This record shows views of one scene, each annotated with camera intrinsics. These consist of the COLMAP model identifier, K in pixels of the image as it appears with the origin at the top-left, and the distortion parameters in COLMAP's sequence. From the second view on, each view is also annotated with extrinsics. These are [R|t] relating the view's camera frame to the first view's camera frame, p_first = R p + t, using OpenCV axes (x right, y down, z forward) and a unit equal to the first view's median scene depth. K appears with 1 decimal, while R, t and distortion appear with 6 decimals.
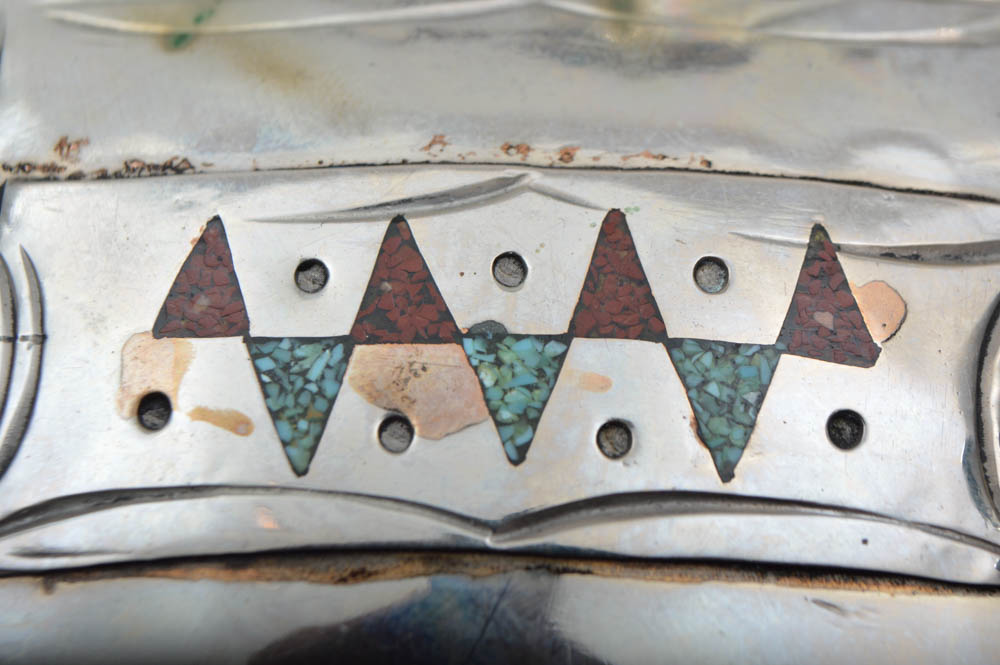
lens RADIAL K [[2209.7, 0, 500.0], [0, 2209.7, 332.5], [0, 0, 1]] dist [-0.001578, -0.604481]
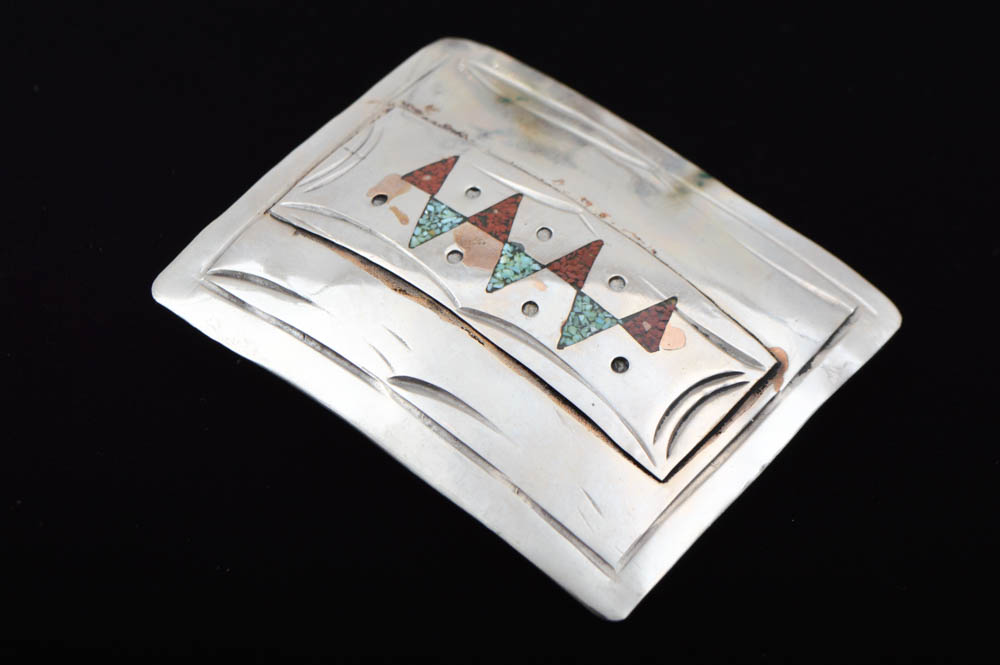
lens RADIAL K [[2401.2, 0, 500.0], [0, 2401.2, 332.5], [0, 0, 1]] dist [0.000377, -0.155241]
pose [[0.783830, 0.519189, -0.340667, 0.841667], [-0.586945, 0.798551, -0.133462, 0.397881], [0.202748, 0.304564, 0.930663, -1.205168]]
